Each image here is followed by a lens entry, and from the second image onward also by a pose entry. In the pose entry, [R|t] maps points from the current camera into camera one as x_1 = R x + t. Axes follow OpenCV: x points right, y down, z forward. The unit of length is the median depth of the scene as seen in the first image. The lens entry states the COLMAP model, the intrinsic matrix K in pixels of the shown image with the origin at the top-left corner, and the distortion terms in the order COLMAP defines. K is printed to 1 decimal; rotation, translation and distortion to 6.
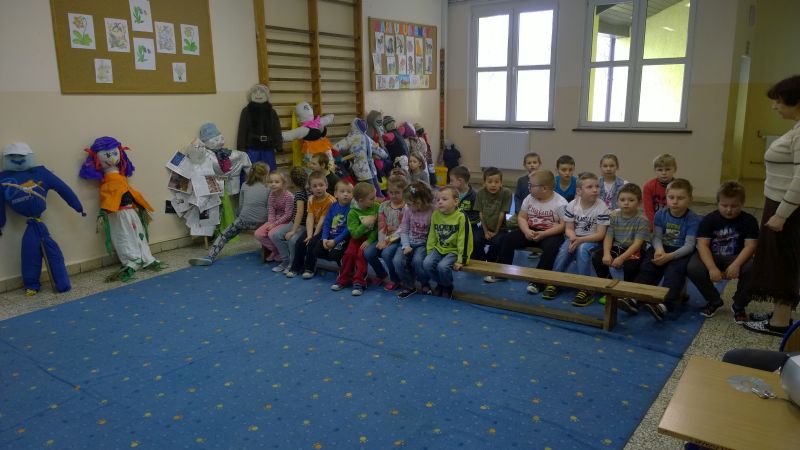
lens RADIAL K [[562.2, 0, 400.0], [0, 562.2, 225.0], [0, 0, 1]] dist [0.058250, -0.075015]
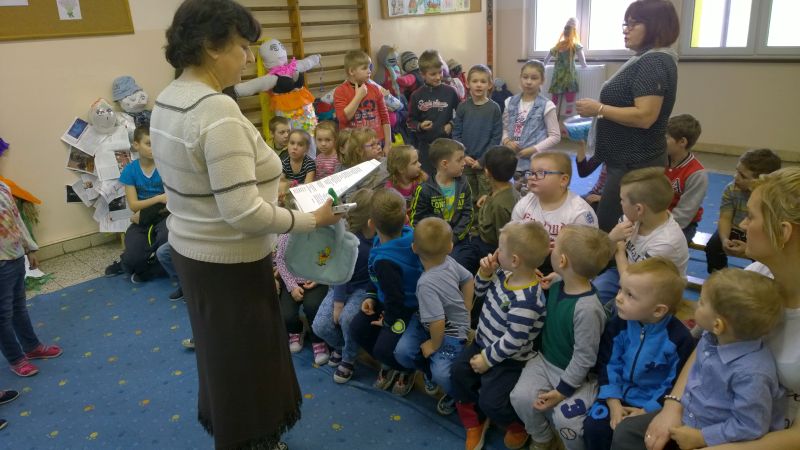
lens RADIAL K [[562.2, 0, 400.0], [0, 562.2, 225.0], [0, 0, 1]] dist [0.058250, -0.075015]
pose [[0.986512, 0.018801, -0.162606, 0.117305], [0.001525, 0.992283, 0.123984, -0.068648], [0.163682, -0.122560, 0.978870, 0.274143]]
